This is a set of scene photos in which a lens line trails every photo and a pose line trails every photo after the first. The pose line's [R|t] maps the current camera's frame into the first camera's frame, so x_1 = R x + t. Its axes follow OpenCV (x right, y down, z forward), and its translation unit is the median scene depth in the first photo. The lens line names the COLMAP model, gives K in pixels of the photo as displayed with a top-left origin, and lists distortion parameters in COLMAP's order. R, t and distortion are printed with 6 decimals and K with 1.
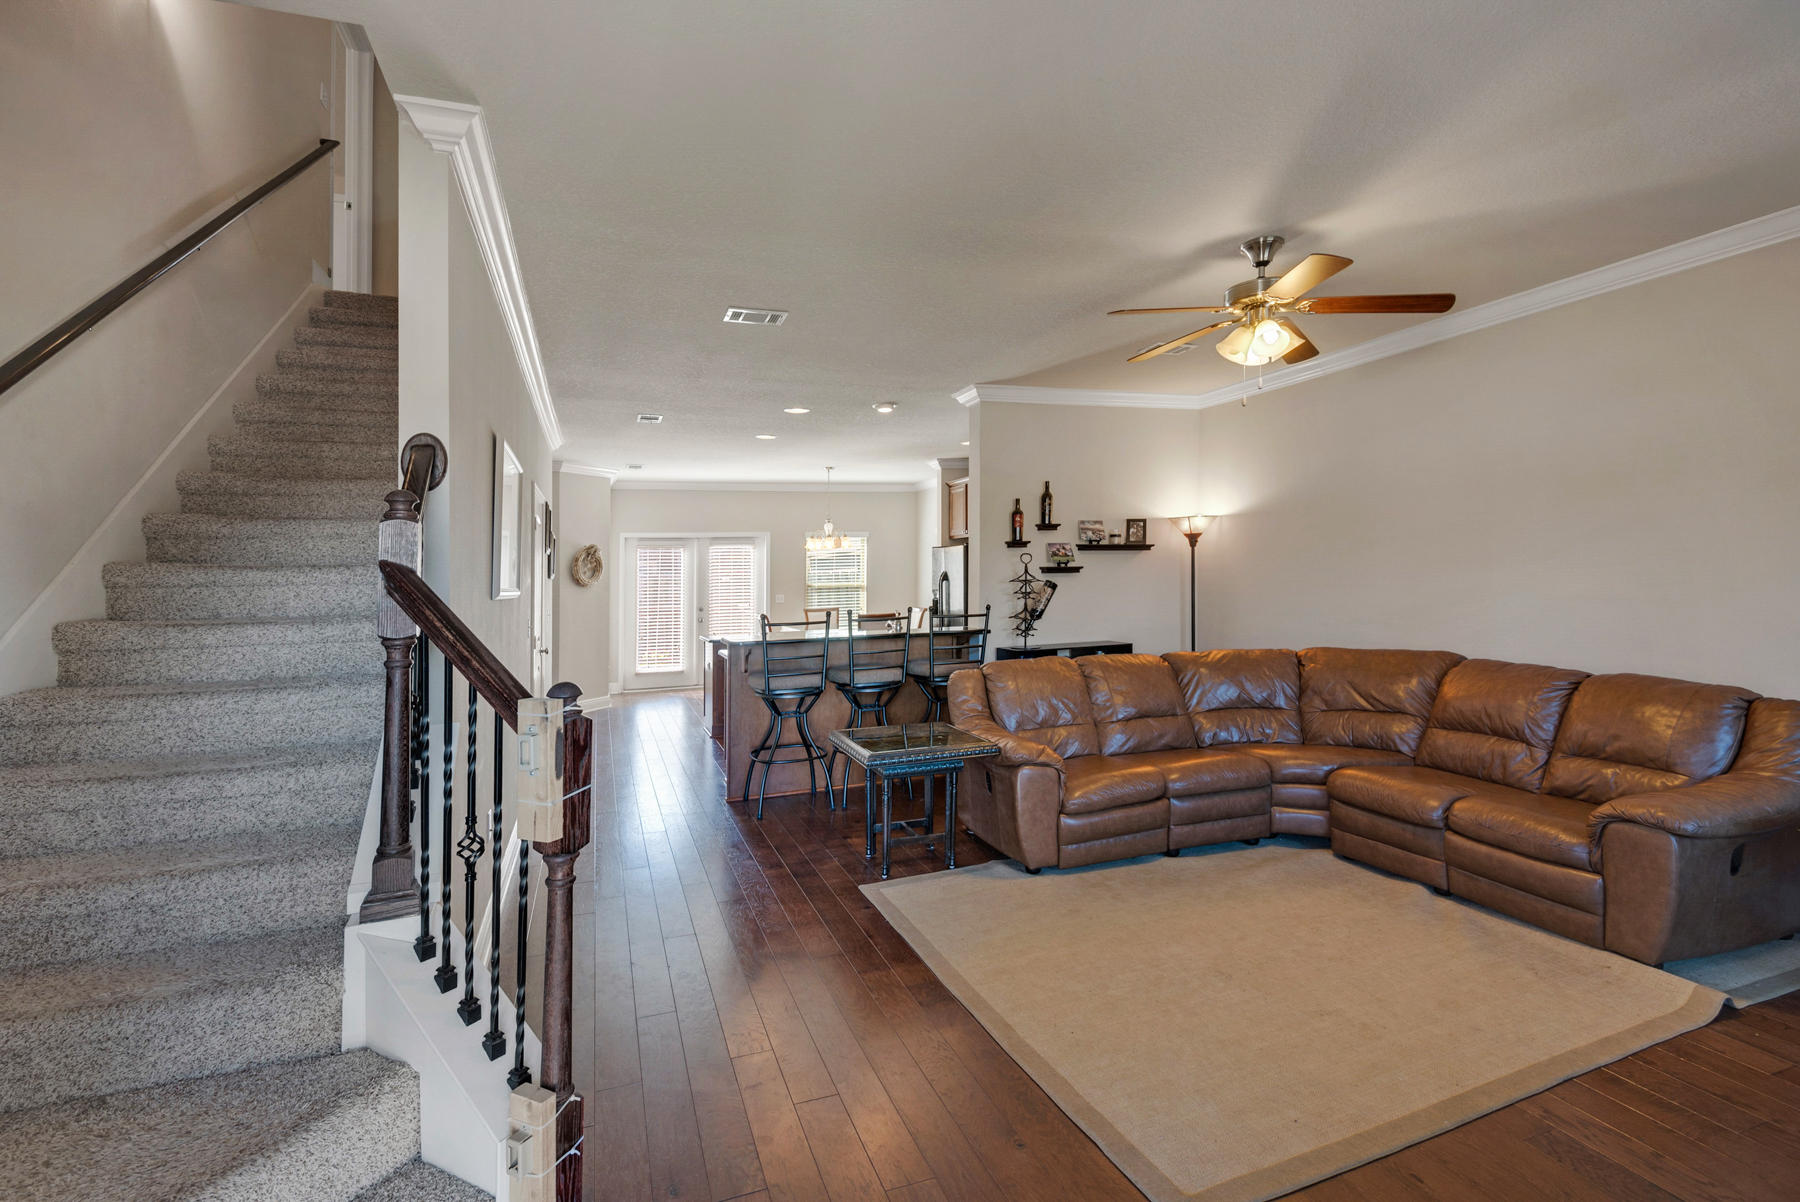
lens RADIAL K [[819.8, 0, 920.6], [0, 819.8, 519.1], [0, 0, 1]] dist [0.015814, -0.006548]
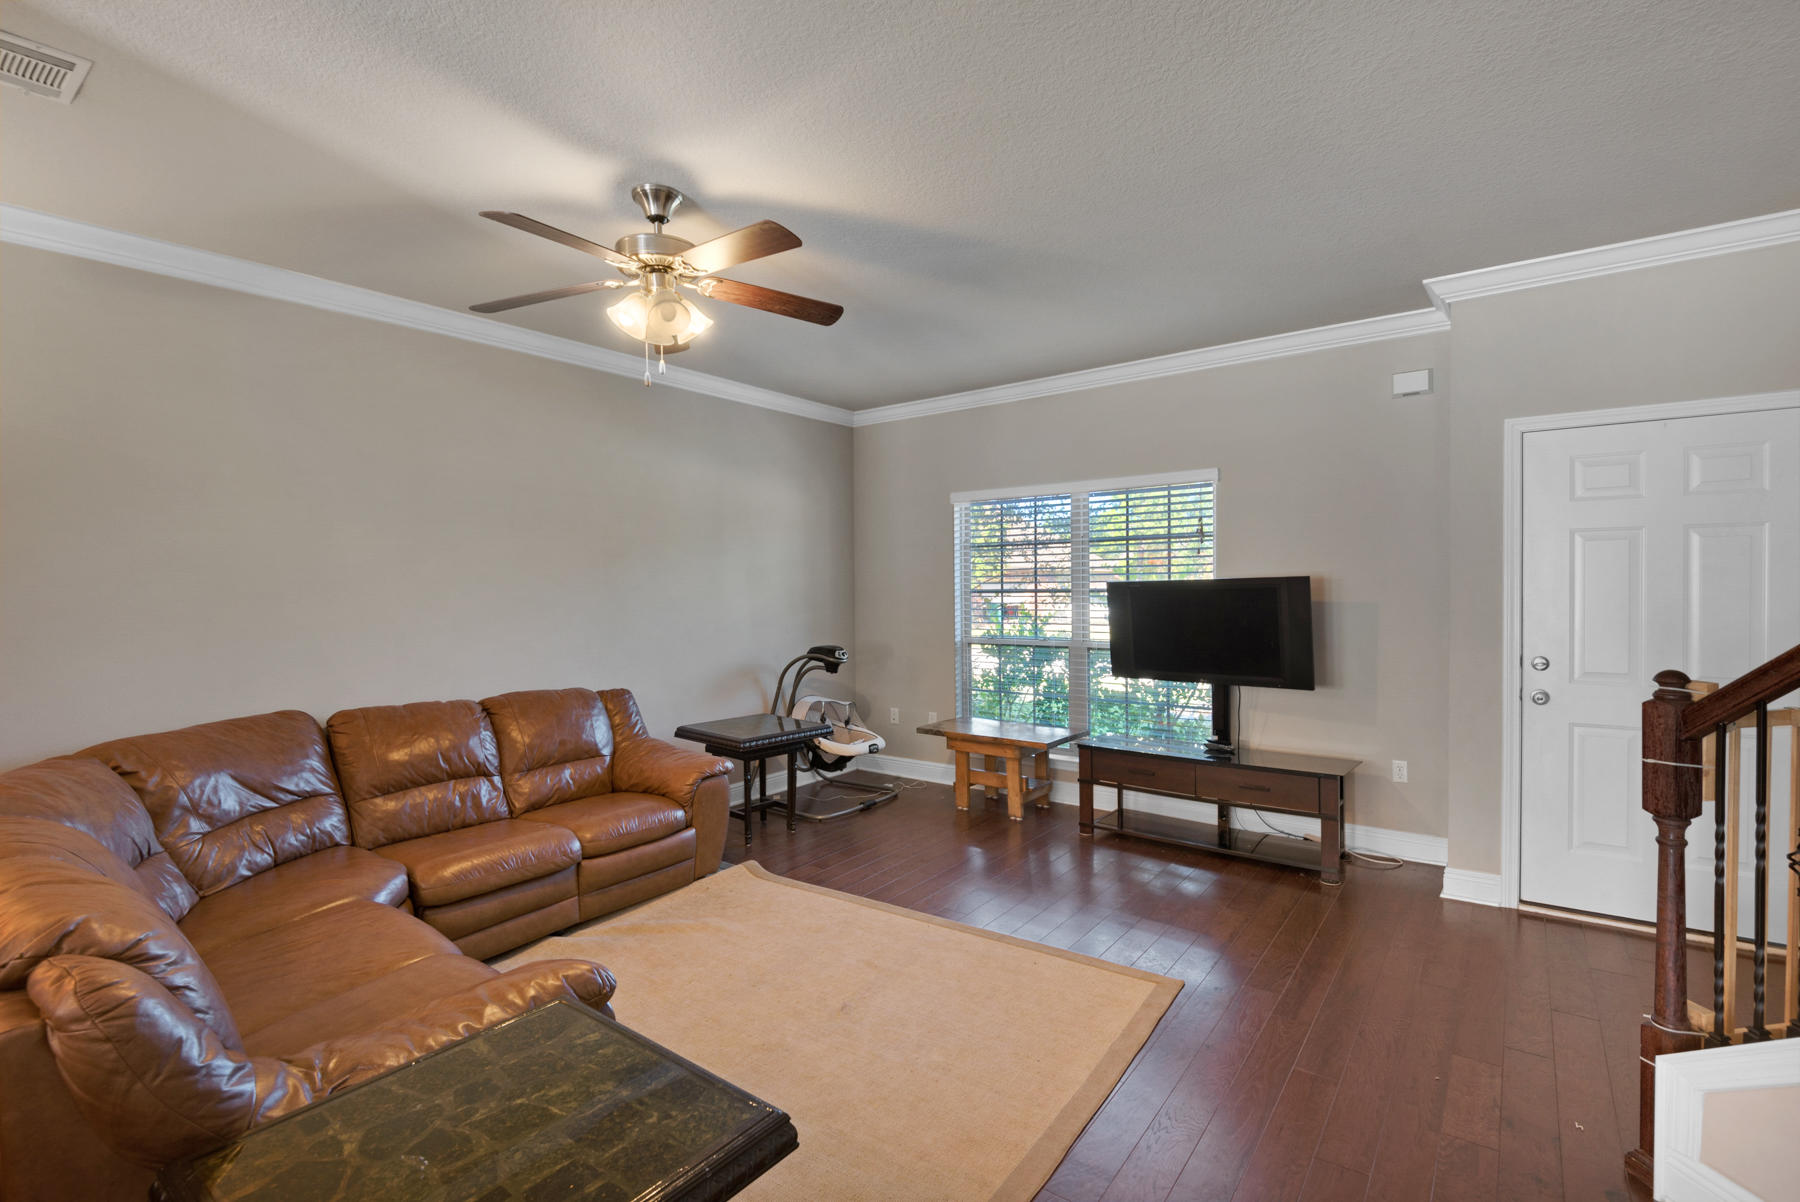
lens RADIAL K [[845.7, 0, 928.3], [0, 845.7, 606.5], [0, 0, 1]] dist [0.009710, -0.007537]
pose [[-0.562531, 0.007036, 0.826746, -0.163217], [-0.032588, 0.998998, -0.030675, 0.035045], [-0.826134, -0.044198, -0.561738, 0.470922]]
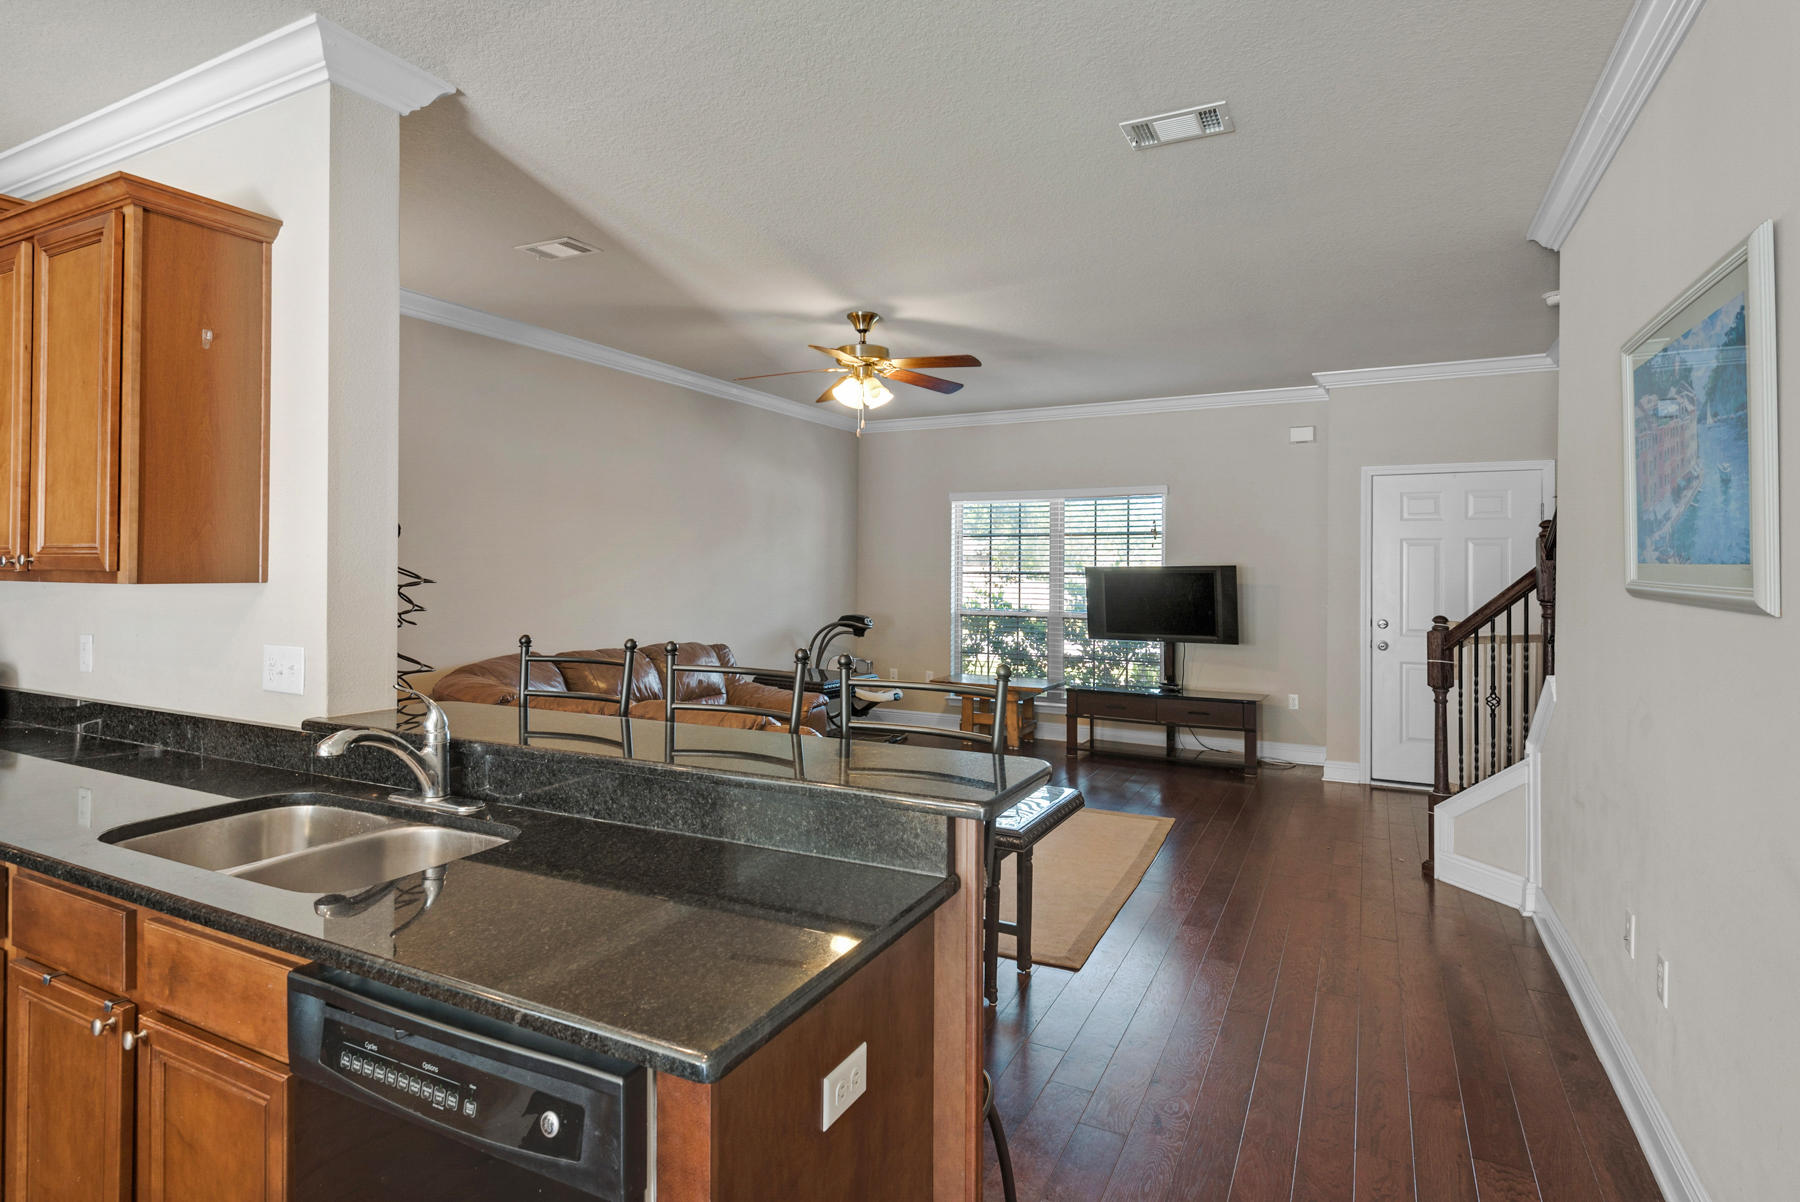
lens RADIAL K [[898.3, 0, 904.1], [0, 898.3, 567.9], [0, 0, 1]] dist [0.003380, -0.005648]
pose [[-0.665390, 0.017894, 0.746282, -0.260411], [-0.040565, 0.997369, -0.060083, 0.054608], [-0.745393, -0.070251, -0.662913, 0.725816]]
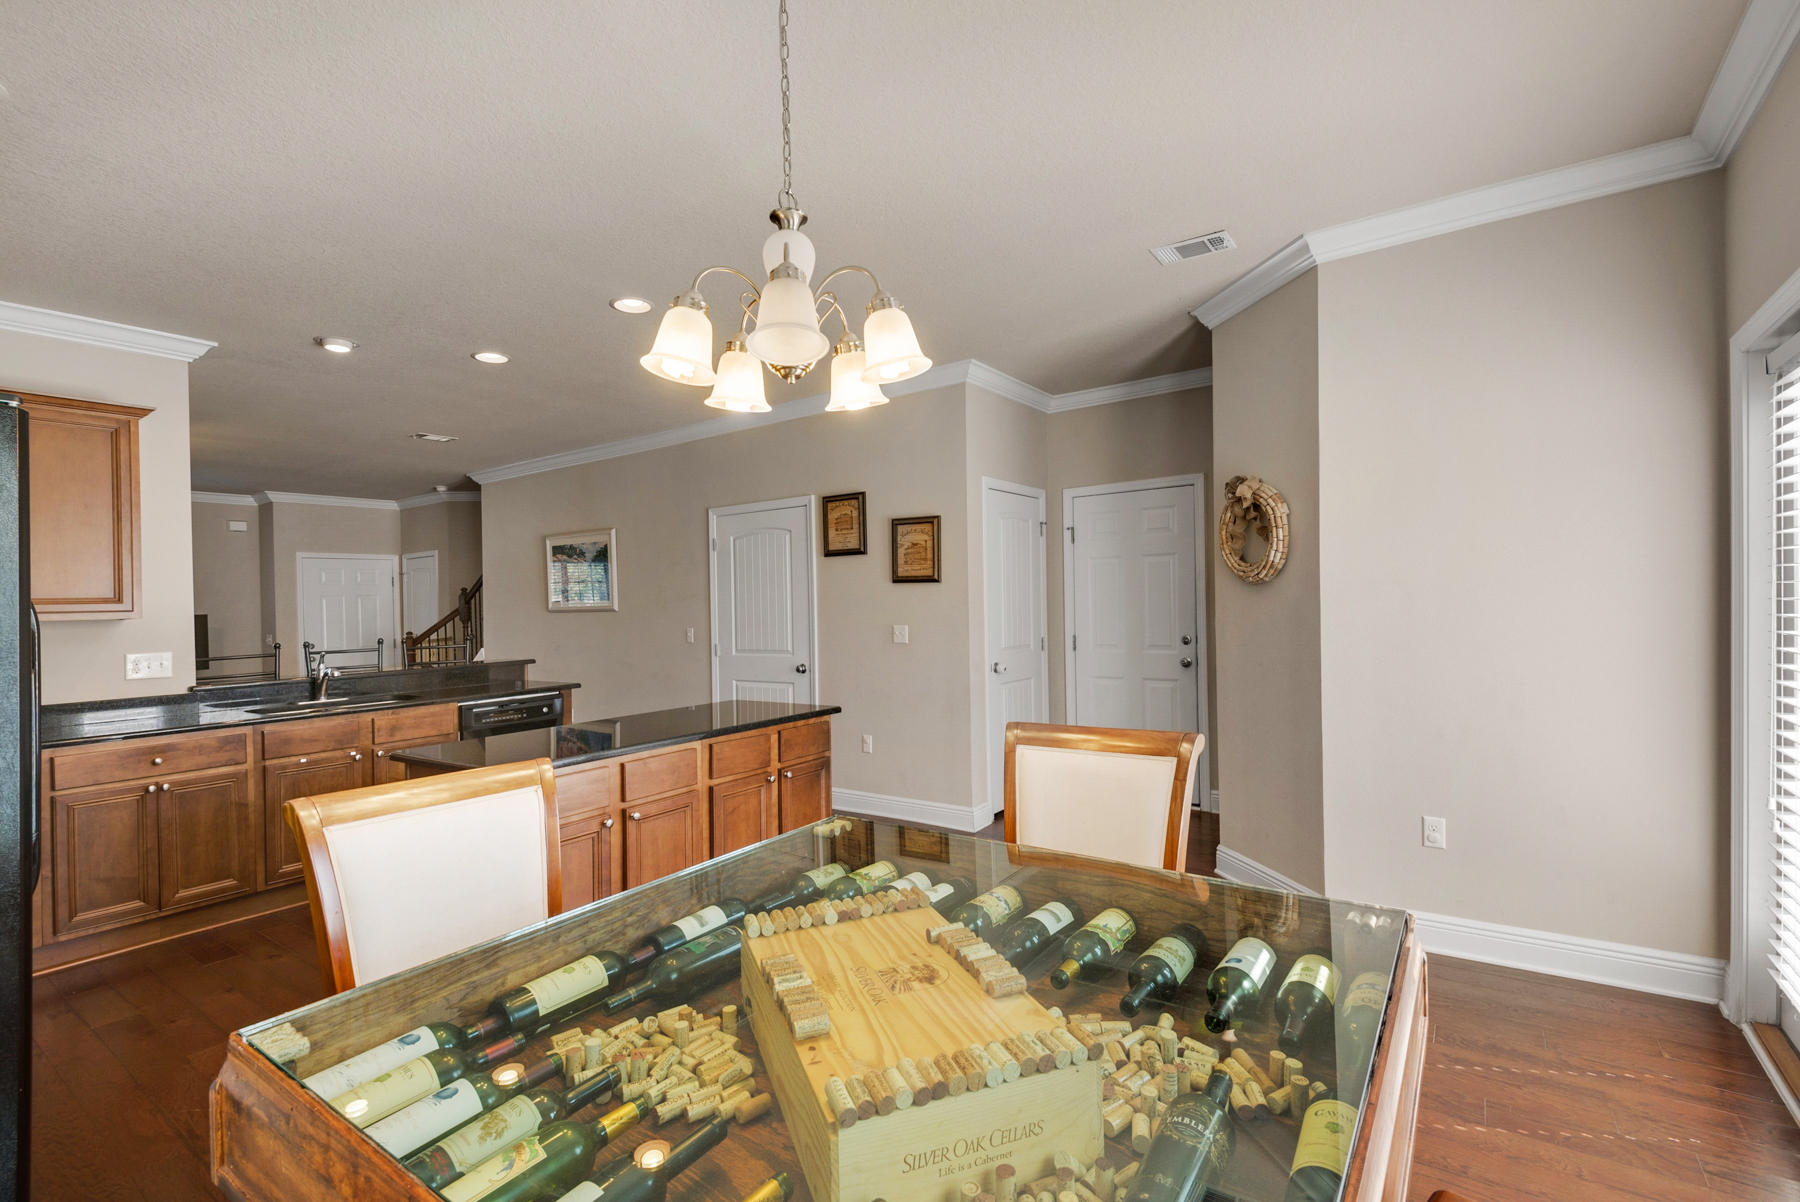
lens RADIAL K [[819.8, 0, 889.2], [0, 819.8, 607.9], [0, 0, 1]] dist [0.015814, -0.006548]
pose [[-0.851641, 0.058207, -0.520883, -0.062142], [0.089013, 0.995440, -0.034300, 0.095523], [0.516511, -0.075577, -0.852939, 1.312687]]
